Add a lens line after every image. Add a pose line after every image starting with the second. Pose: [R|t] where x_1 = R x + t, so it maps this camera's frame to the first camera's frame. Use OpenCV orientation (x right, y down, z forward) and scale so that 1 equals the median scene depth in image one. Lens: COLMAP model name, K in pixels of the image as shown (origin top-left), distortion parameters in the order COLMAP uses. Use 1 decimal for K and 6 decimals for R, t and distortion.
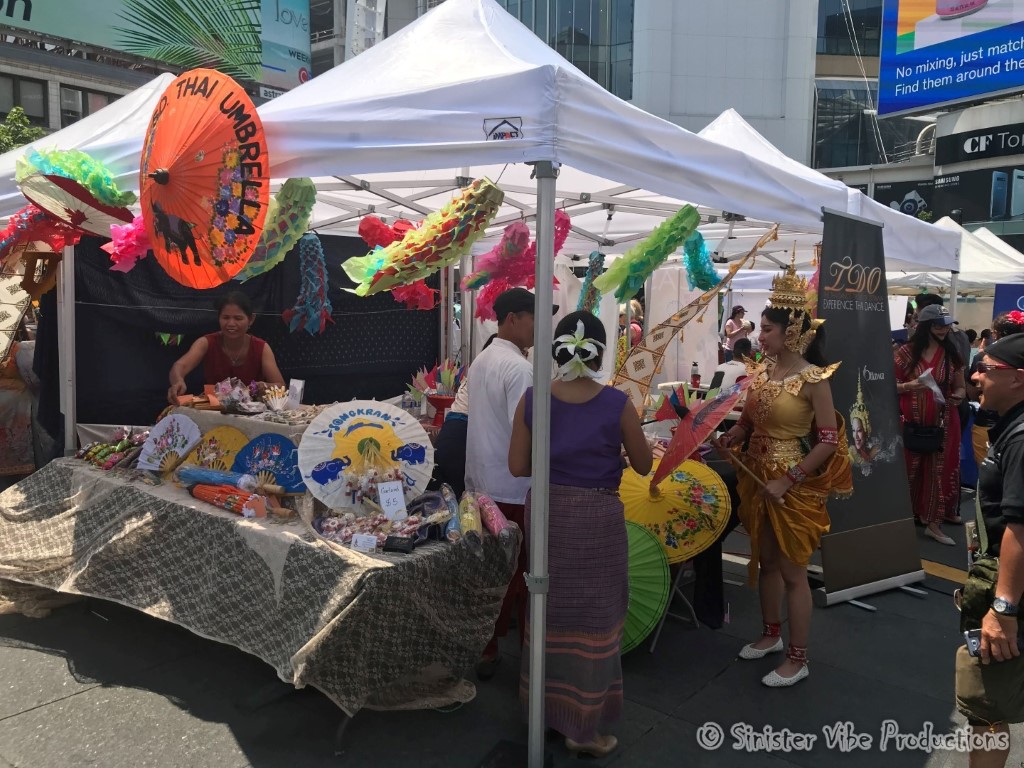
lens RADIAL K [[823.0, 0, 512.6], [0, 823.0, 368.3], [0, 0, 1]] dist [0.053895, -0.085506]
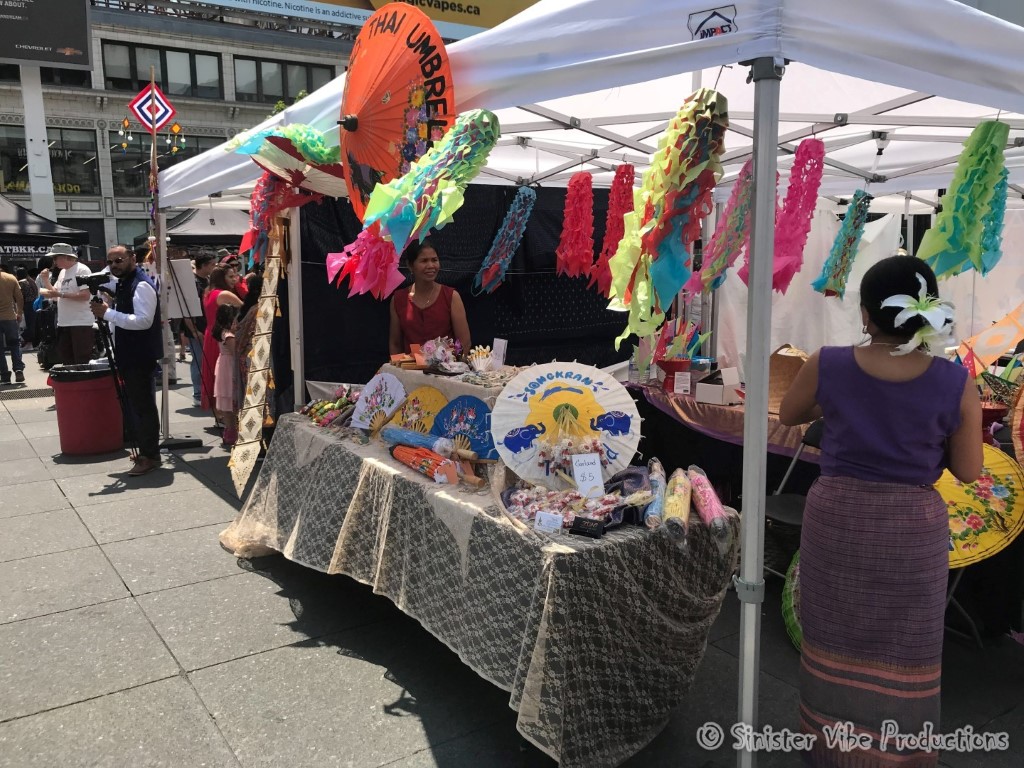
lens RADIAL K [[823.0, 0, 512.6], [0, 823.0, 368.3], [0, 0, 1]] dist [0.053895, -0.085506]
pose [[0.951414, 0.017391, -0.307424, 0.045978], [-0.003423, 0.998939, 0.045918, 0.005040], [0.307897, -0.042635, 0.950464, 0.135177]]
